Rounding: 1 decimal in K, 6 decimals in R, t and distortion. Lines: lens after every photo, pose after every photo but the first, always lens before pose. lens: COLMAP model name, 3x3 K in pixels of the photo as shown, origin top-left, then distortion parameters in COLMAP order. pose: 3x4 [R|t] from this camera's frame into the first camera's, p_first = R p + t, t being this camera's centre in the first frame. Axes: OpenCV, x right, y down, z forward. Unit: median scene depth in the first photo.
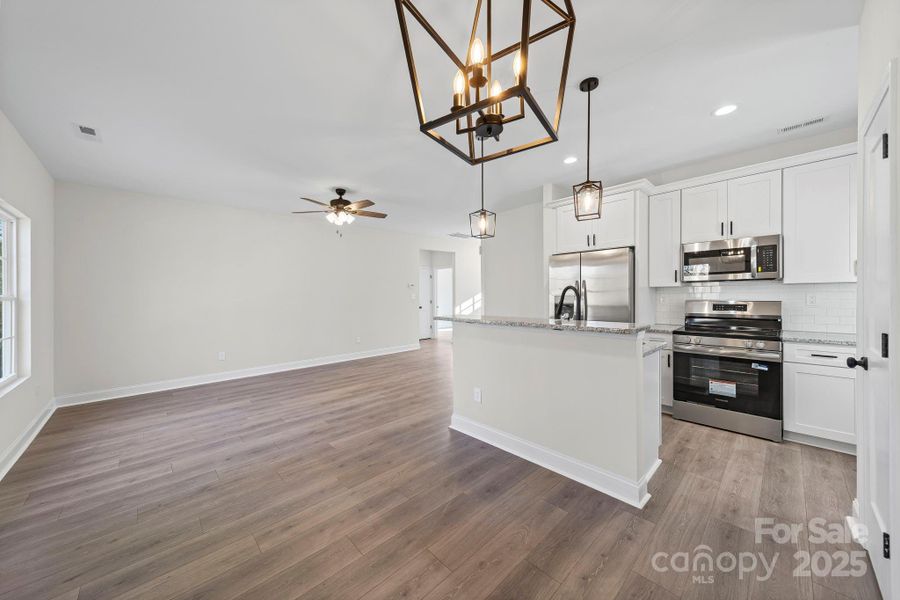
lens RADIAL K [[321.0, 0, 450.0], [0, 321.0, 300.0], [0, 0, 1]] dist [0.009272, 0.000057]
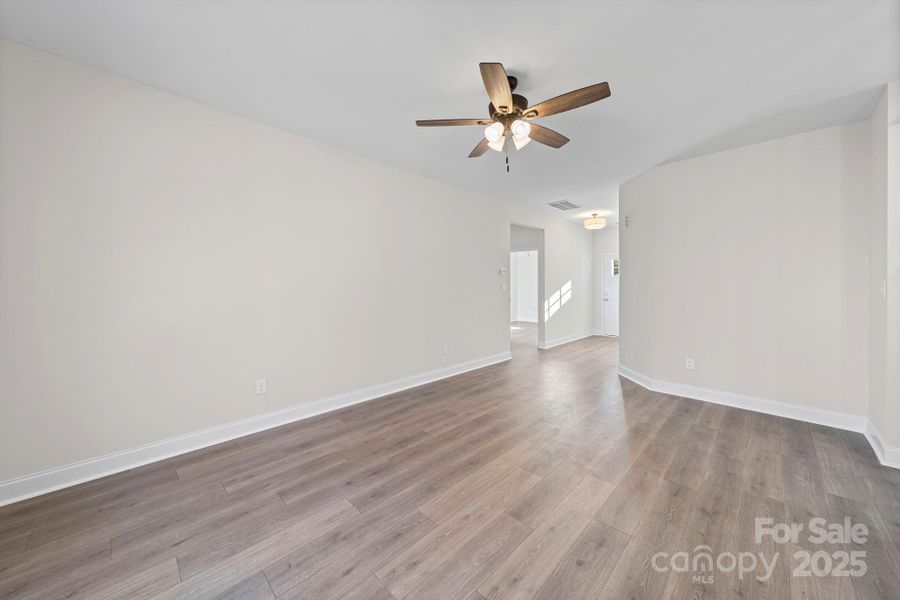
lens RADIAL K [[327.4, 0, 449.2], [0, 327.4, 288.1], [0, 0, 1]] dist [0.000884, 0.000046]
pose [[0.999383, 0.015459, 0.031552, -0.238008], [-0.015152, 0.999836, -0.009952, 0.000973], [-0.031701, 0.009467, 0.999453, 0.246536]]
